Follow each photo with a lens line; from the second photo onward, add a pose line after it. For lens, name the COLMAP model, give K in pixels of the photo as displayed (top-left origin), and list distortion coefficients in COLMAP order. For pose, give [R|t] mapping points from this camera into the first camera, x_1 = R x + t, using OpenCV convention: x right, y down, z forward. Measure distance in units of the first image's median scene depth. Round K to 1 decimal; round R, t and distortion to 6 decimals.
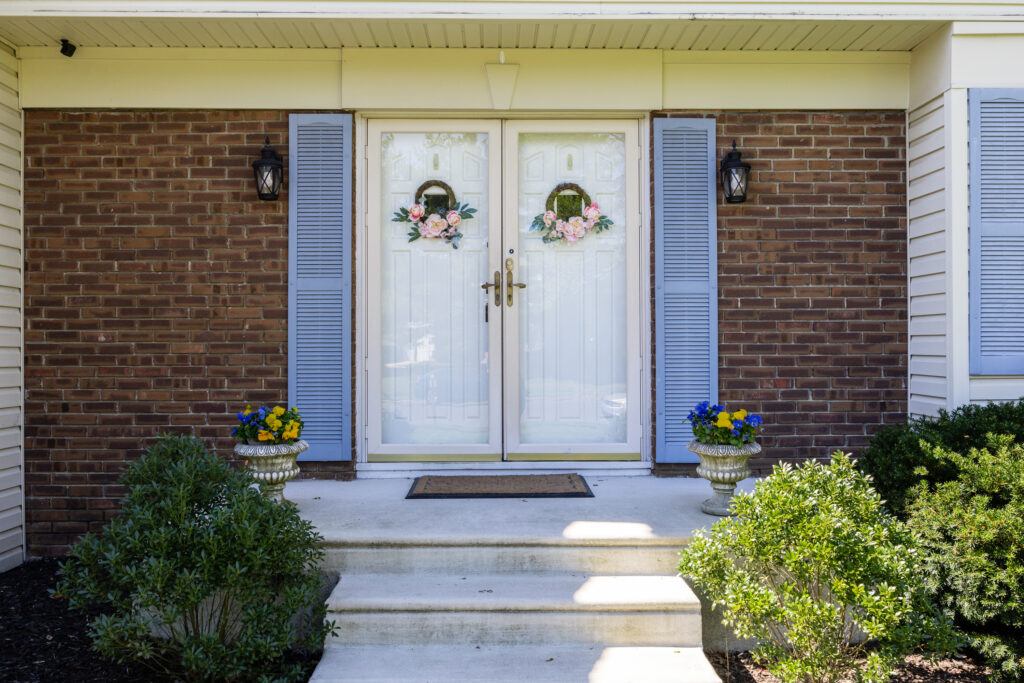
lens RADIAL K [[1840.5, 0, 512.0], [0, 1840.5, 341.5], [0, 0, 1]] dist [0.010557, 0.026109]
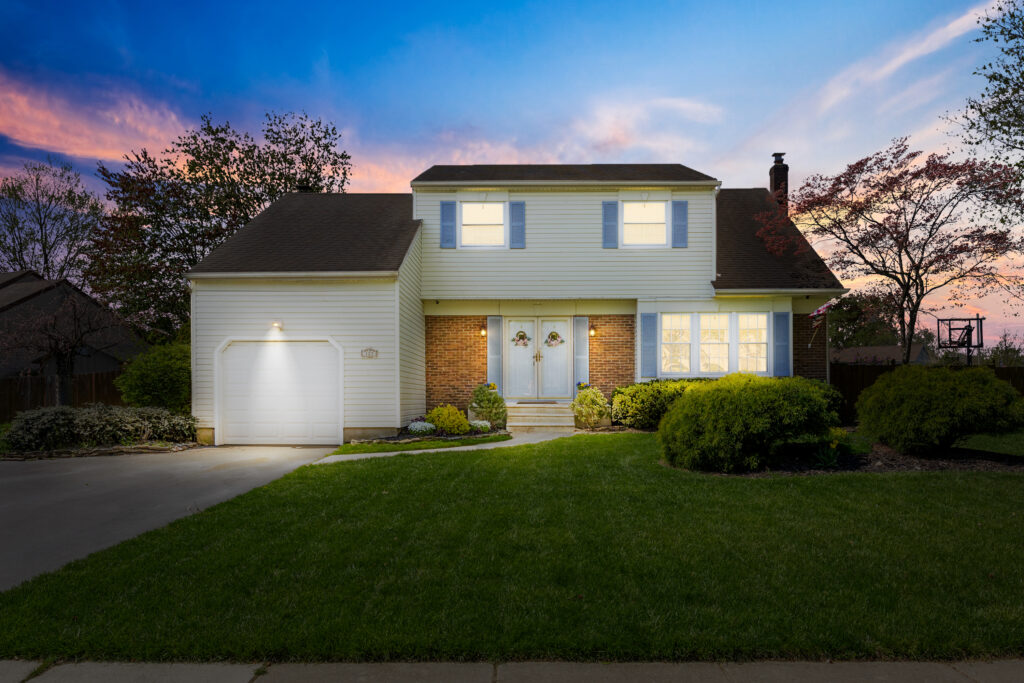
lens RADIAL K [[681.5, 0, 512.0], [0, 681.5, 341.5], [0, 0, 1]] dist [0.000133, -0.000010]
pose [[0.998889, -0.003785, -0.046979, 0.009350], [0.001359, 0.998668, -0.051571, 0.014781], [0.047111, 0.051450, 0.997564, -0.553841]]
